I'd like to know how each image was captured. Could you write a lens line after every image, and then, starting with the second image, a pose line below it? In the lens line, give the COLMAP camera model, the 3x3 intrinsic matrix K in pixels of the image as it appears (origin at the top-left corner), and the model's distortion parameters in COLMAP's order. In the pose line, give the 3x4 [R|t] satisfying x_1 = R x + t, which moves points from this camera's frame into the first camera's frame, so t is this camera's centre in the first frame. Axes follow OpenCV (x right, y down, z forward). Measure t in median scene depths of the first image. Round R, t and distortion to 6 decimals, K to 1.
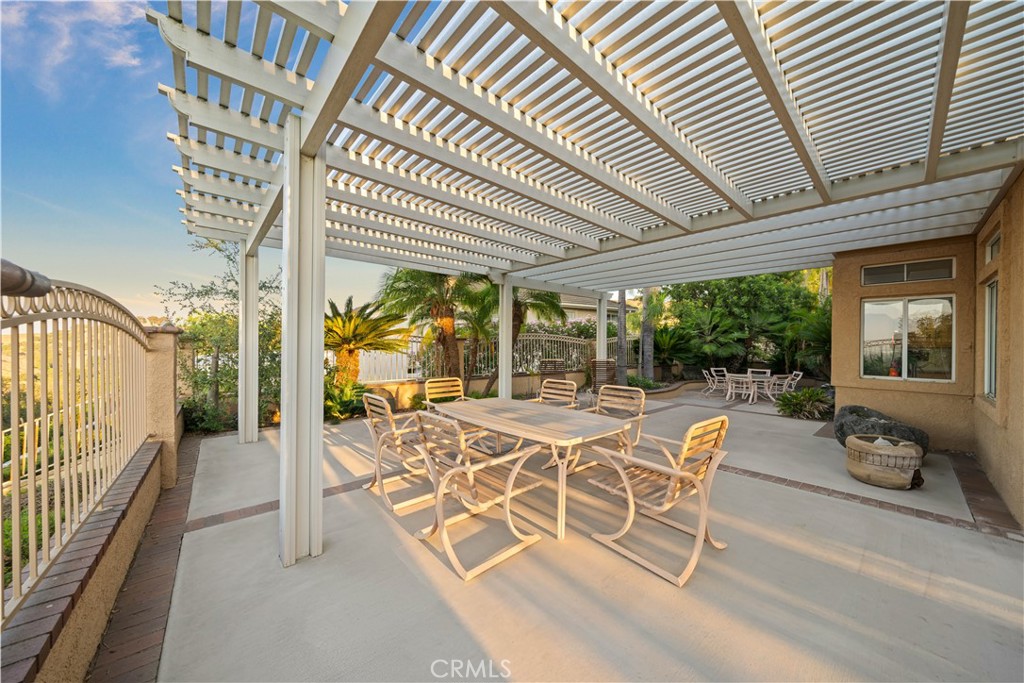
lens RADIAL K [[348.4, 0, 509.1], [0, 348.4, 340.9], [0, 0, 1]] dist [-0.000936, 0.000013]
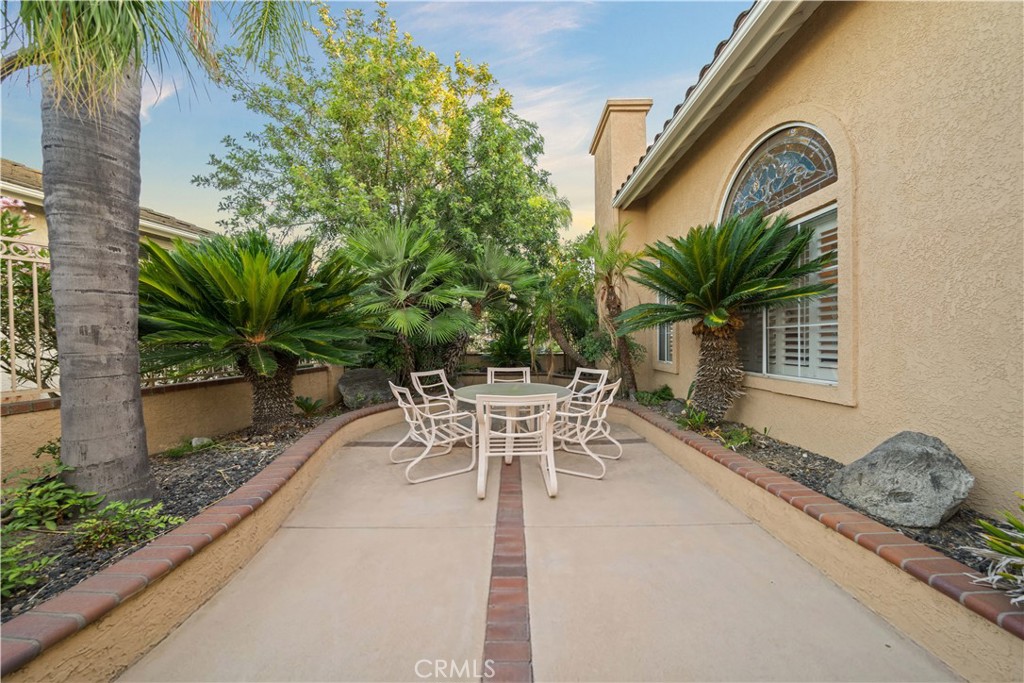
lens RADIAL K [[348.4, 0, 511.6], [0, 348.4, 340.3], [0, 0, 1]] dist [-0.000936, 0.000013]
pose [[0.660613, -0.008749, 0.750675, 0.367187], [0.011188, 0.999936, 0.001808, 0.043513], [-0.750643, 0.007204, 0.660669, 0.663679]]
